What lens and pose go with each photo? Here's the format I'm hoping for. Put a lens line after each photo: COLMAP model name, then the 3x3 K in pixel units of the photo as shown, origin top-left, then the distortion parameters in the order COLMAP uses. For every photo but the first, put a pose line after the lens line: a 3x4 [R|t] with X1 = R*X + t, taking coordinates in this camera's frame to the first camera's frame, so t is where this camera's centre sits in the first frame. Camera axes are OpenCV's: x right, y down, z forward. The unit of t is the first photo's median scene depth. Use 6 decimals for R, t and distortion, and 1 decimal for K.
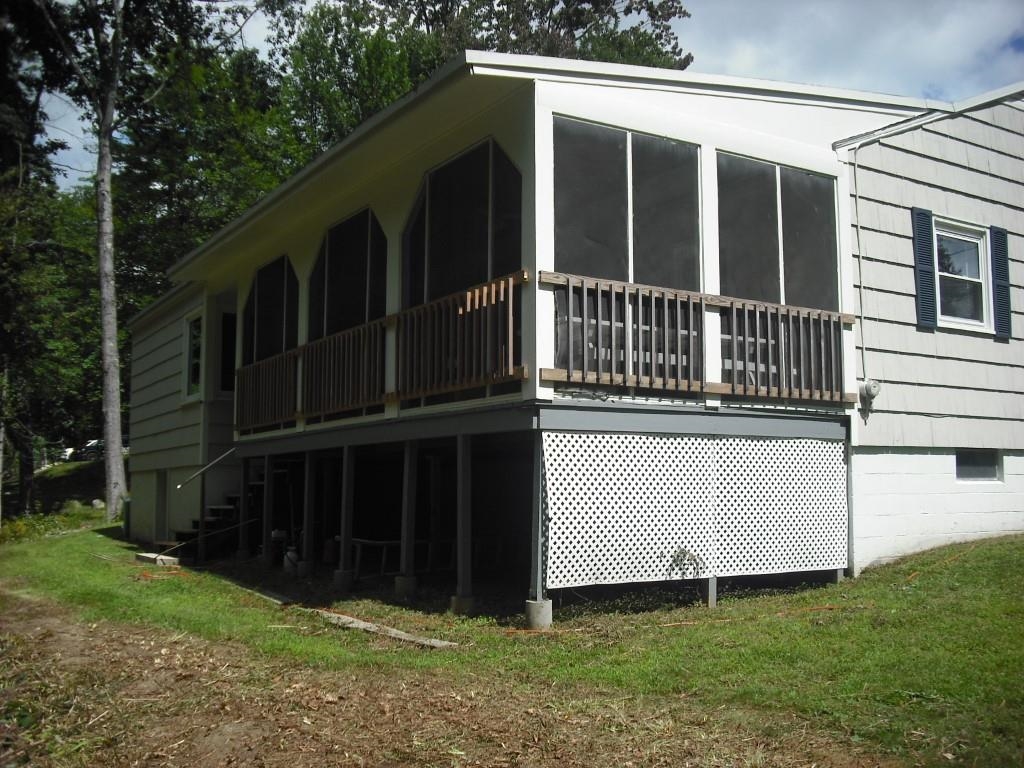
lens RADIAL K [[1077.7, 0, 511.0], [0, 1077.7, 404.3], [0, 0, 1]] dist [-0.207531, 0.182809]
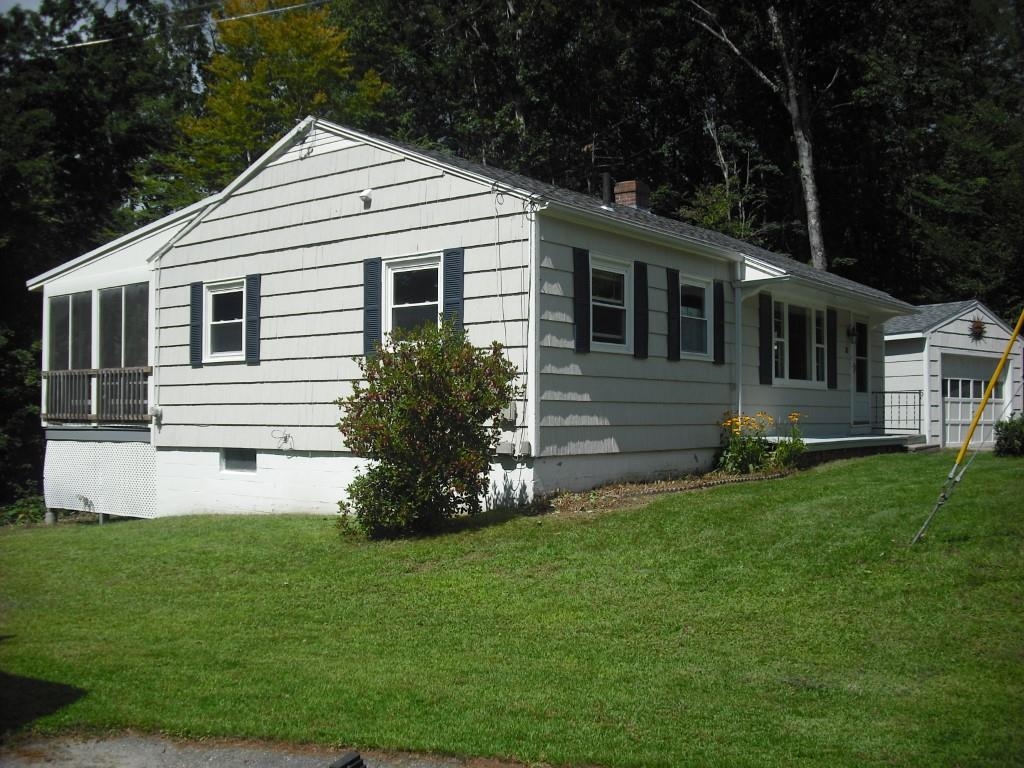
lens RADIAL K [[1077.7, 0, 511.0], [0, 1077.7, 404.3], [0, 0, 1]] dist [-0.207531, 0.182809]
pose [[0.365283, -0.010351, -0.930839, 2.060441], [0.079743, 0.996611, 0.020211, -0.014660], [0.927475, -0.081610, 0.364870, 0.920827]]
